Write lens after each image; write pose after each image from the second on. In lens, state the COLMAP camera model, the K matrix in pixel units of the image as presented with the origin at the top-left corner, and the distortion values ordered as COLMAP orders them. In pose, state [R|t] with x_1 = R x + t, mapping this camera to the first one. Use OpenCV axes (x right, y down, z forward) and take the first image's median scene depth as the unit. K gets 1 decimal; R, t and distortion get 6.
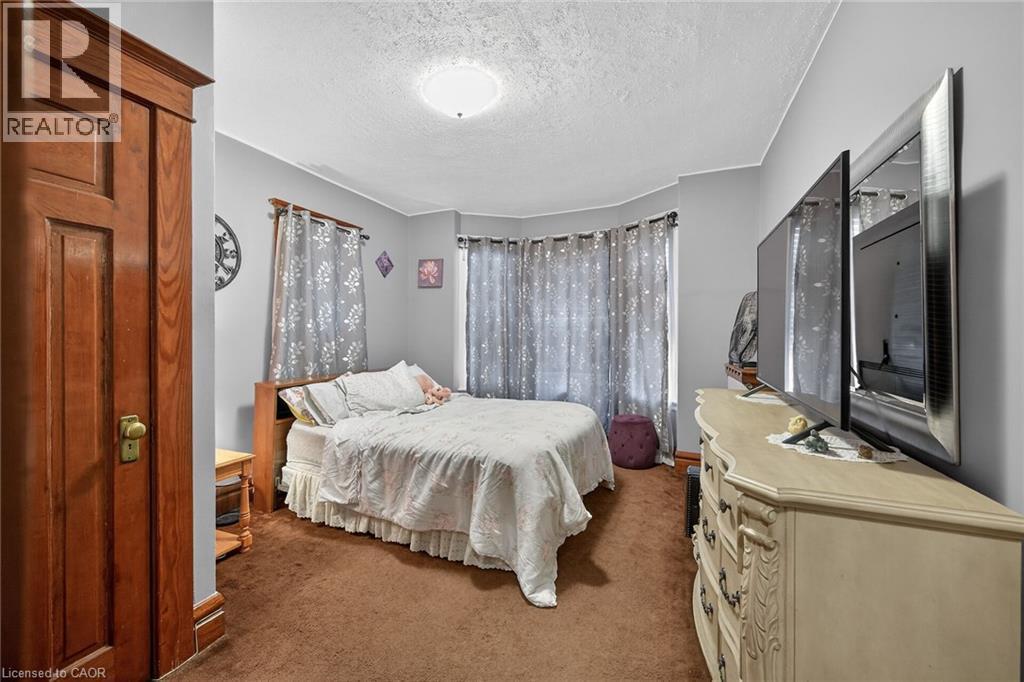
lens RADIAL K [[395.0, 0, 518.5], [0, 395.0, 334.3], [0, 0, 1]] dist [0.000649, -0.001126]
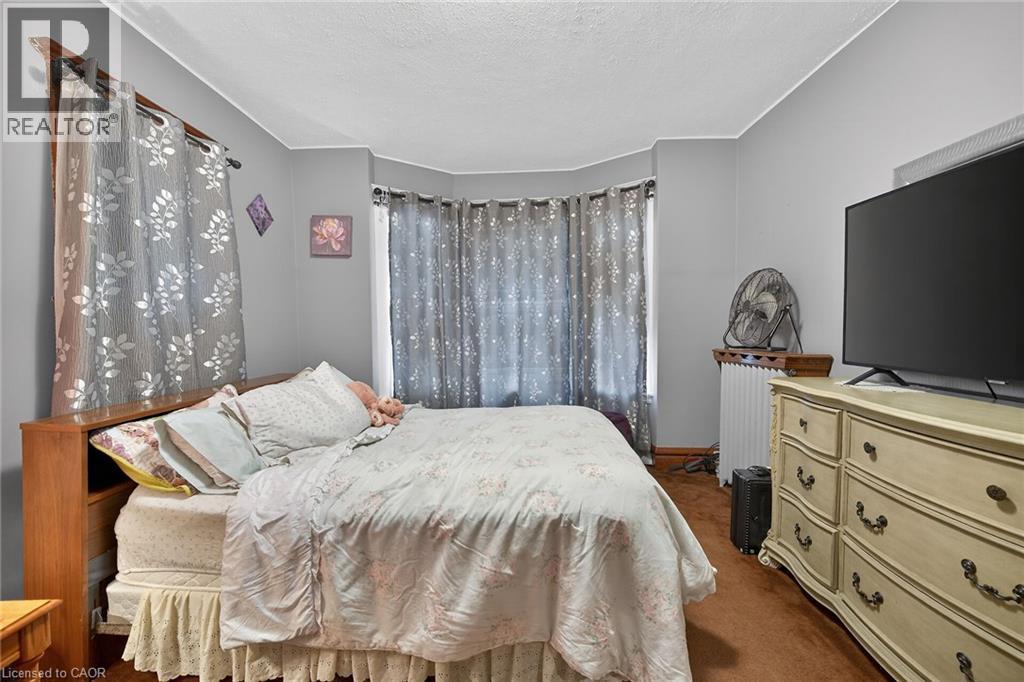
lens RADIAL K [[395.0, 0, 509.6], [0, 395.0, 341.9], [0, 0, 1]] dist [0.000649, -0.001126]
pose [[0.931303, -0.026918, 0.363251, -0.248732], [0.014793, 0.999238, 0.036121, 0.015861], [-0.363946, -0.028266, 0.930991, 0.302255]]
